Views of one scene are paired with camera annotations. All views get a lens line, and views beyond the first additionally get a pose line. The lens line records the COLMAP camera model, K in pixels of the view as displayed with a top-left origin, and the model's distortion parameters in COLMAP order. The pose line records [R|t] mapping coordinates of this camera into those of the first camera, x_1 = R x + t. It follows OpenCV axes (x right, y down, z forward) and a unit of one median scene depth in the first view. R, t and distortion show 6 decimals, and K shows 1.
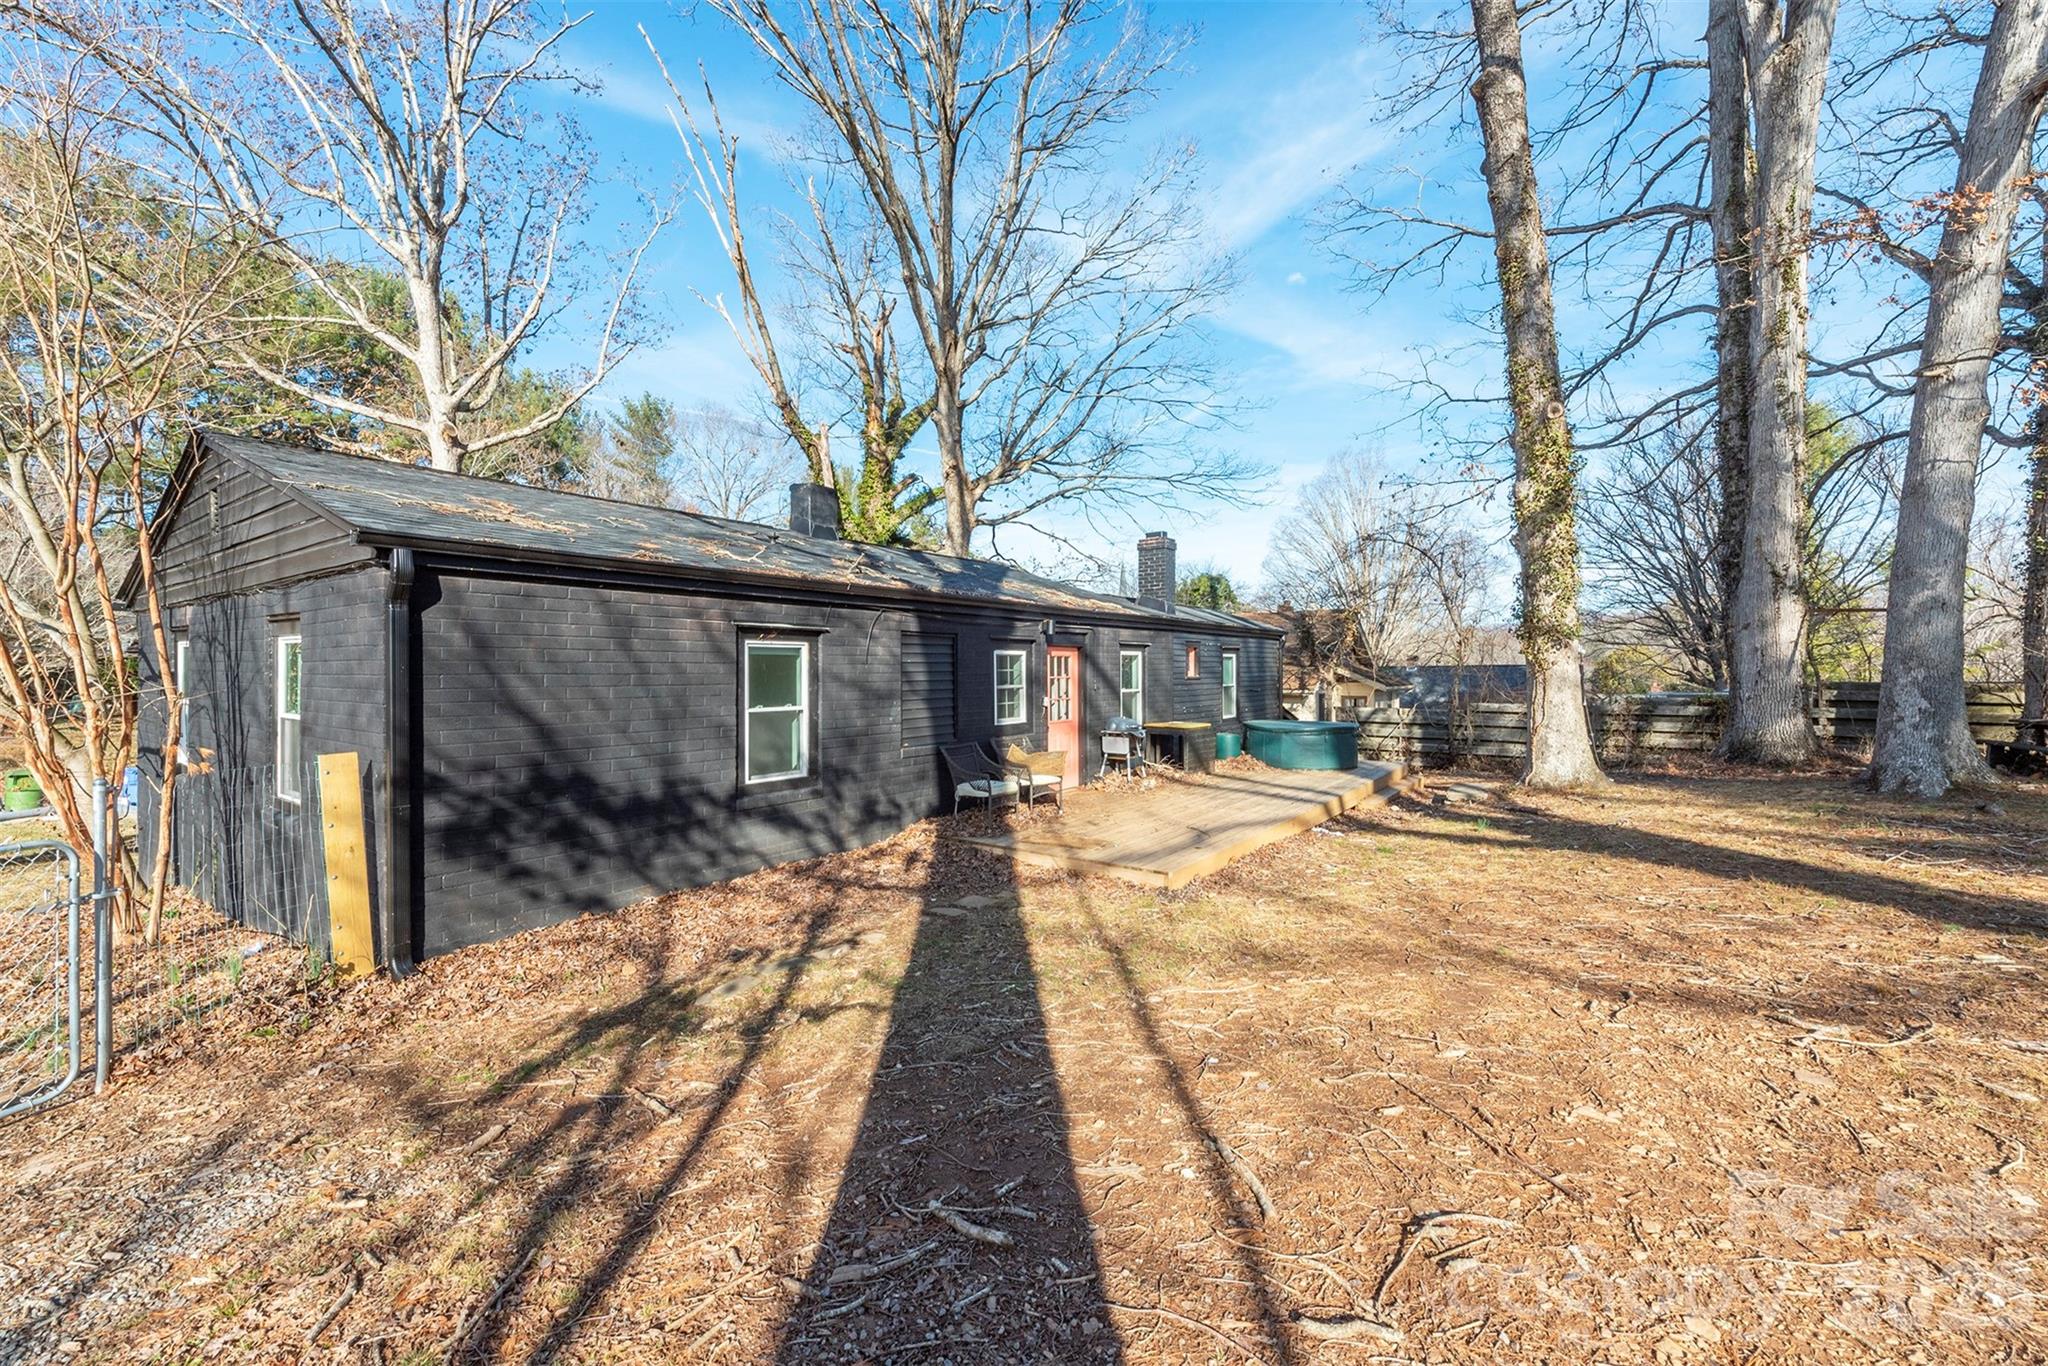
lens RADIAL K [[805.6, 0, 1027.8], [0, 805.6, 674.2], [0, 0, 1]] dist [0.011289, -0.002942]
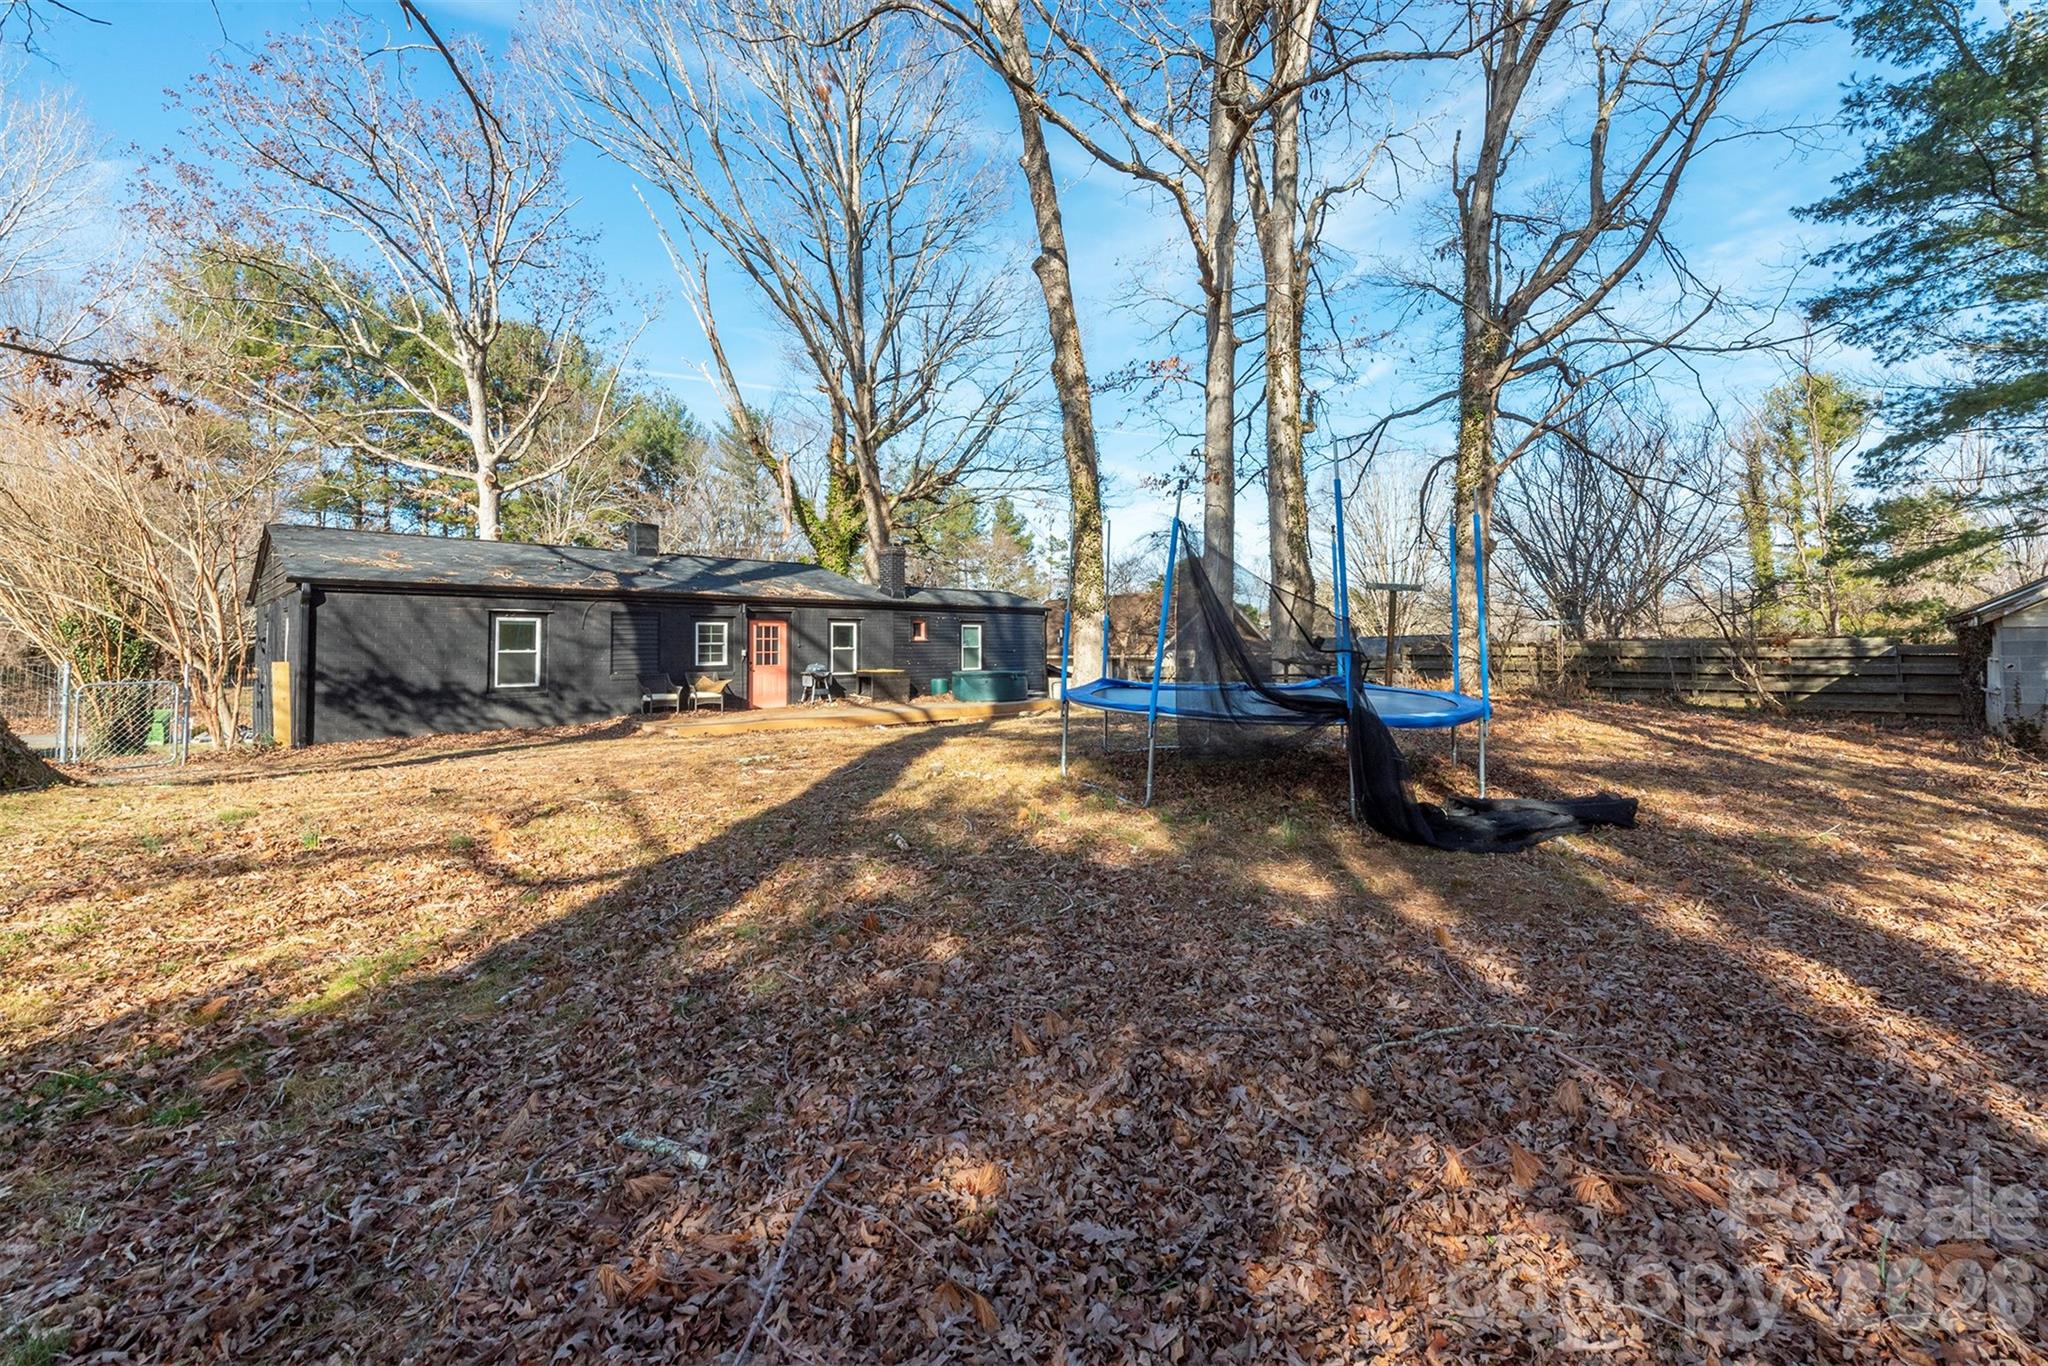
lens RADIAL K [[805.6, 0, 1080.9], [0, 805.6, 623.4], [0, 0, 1]] dist [0.011289, -0.002942]
pose [[0.994461, -0.009830, -0.104644, 0.819705], [0.006060, 0.999323, -0.036278, 0.034324], [0.104930, 0.035443, 0.993848, -0.549325]]
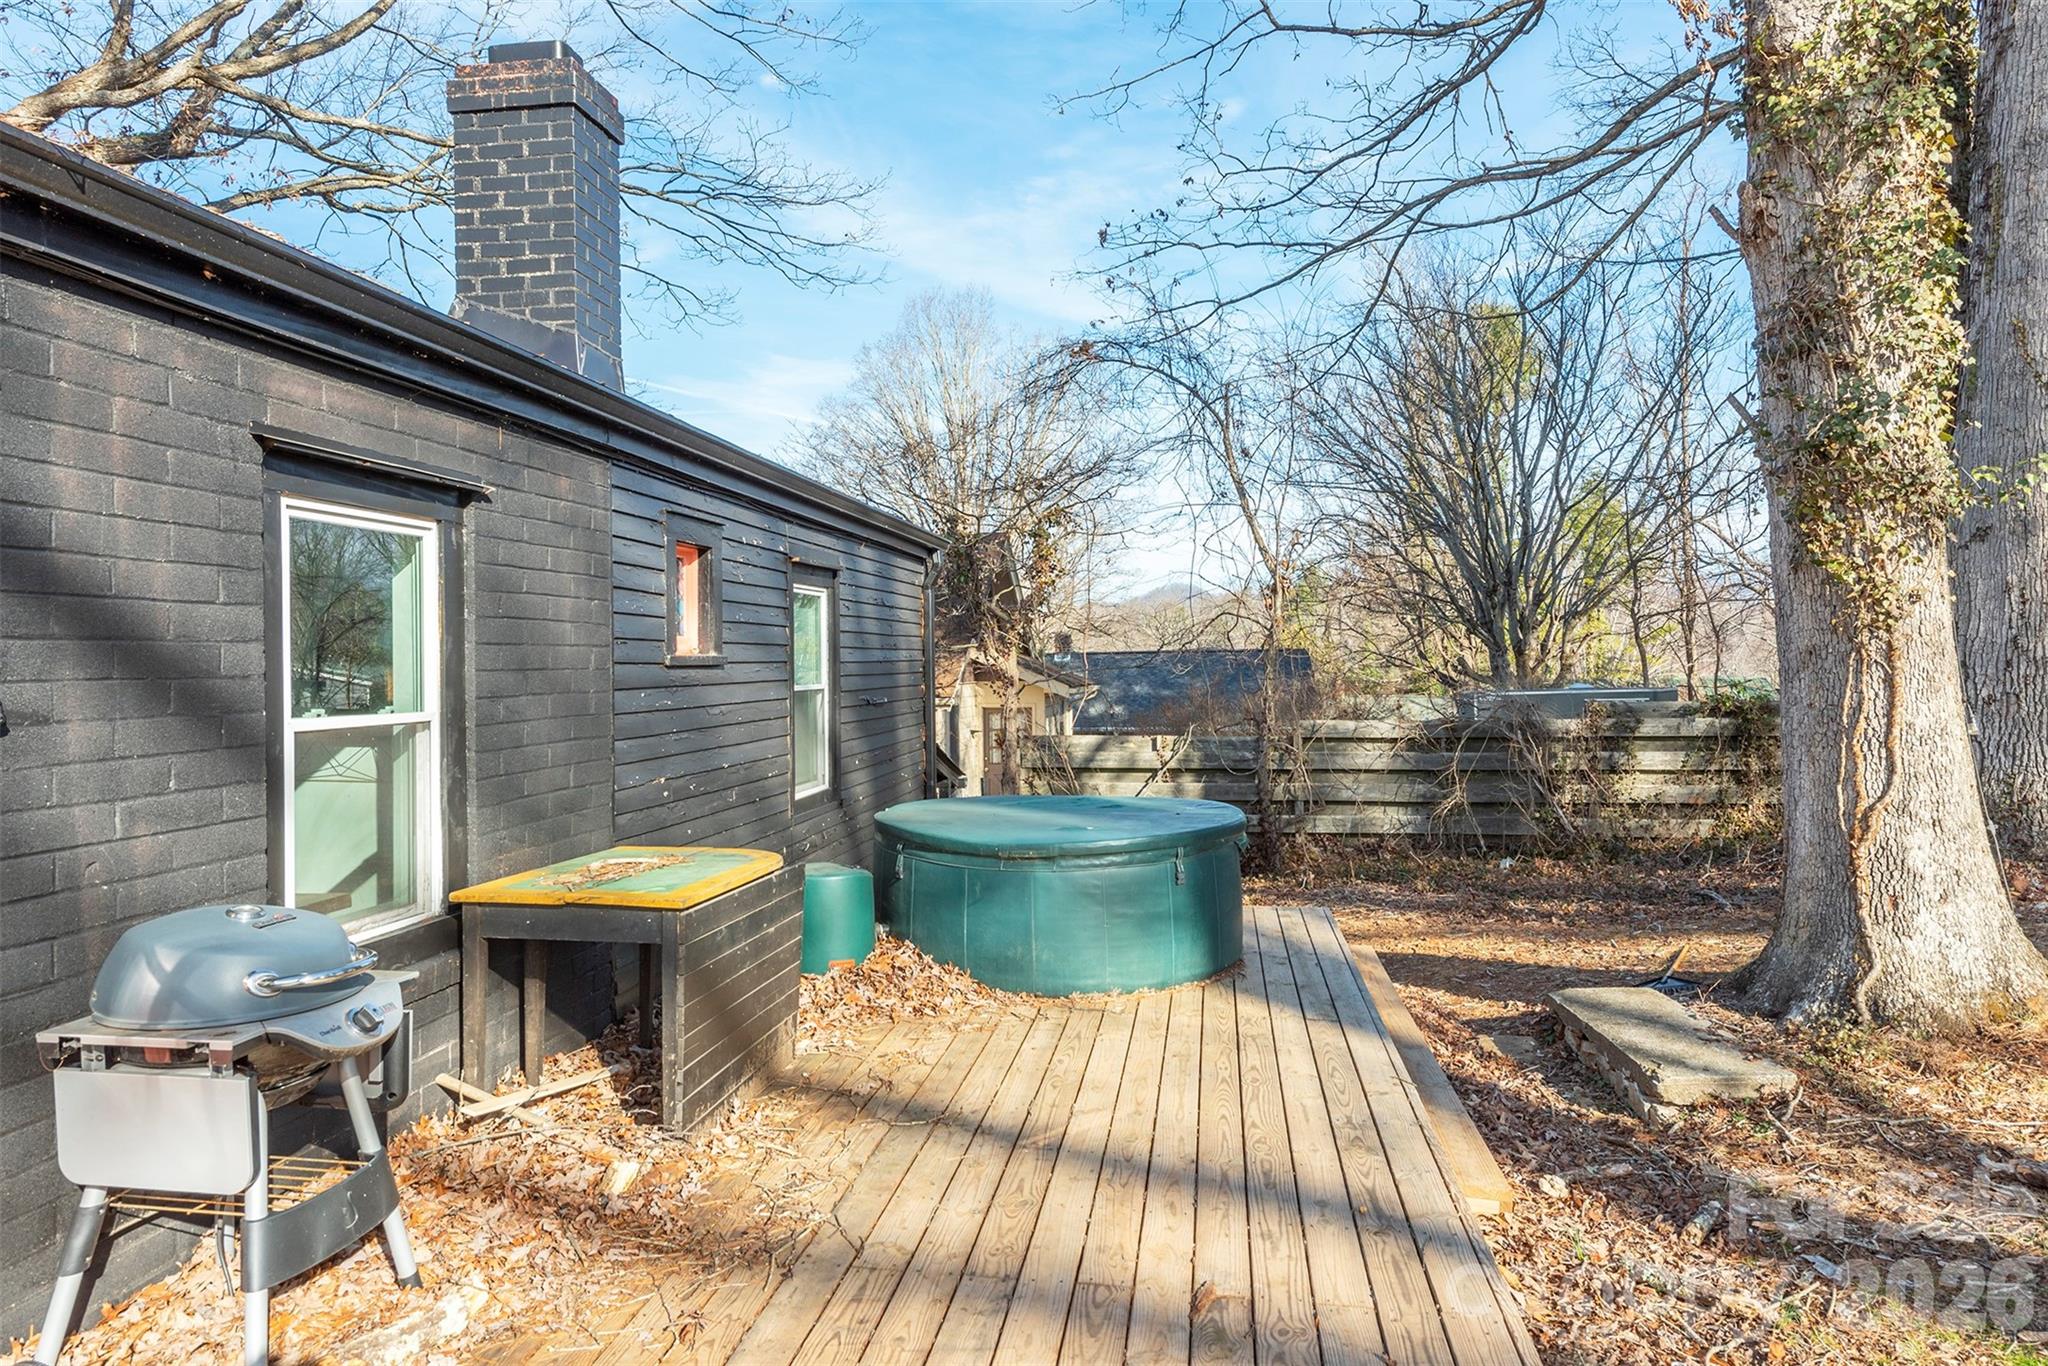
lens RADIAL K [[1276.5, 0, 1027.2], [0, 1276.5, 666.7], [0, 0, 1]] dist [0.024106, -0.000559]
pose [[0.890571, -0.006535, 0.454797, 0.141602], [0.009105, 0.999953, -0.003462, 0.011117], [-0.454753, 0.007224, 0.890588, 0.730871]]
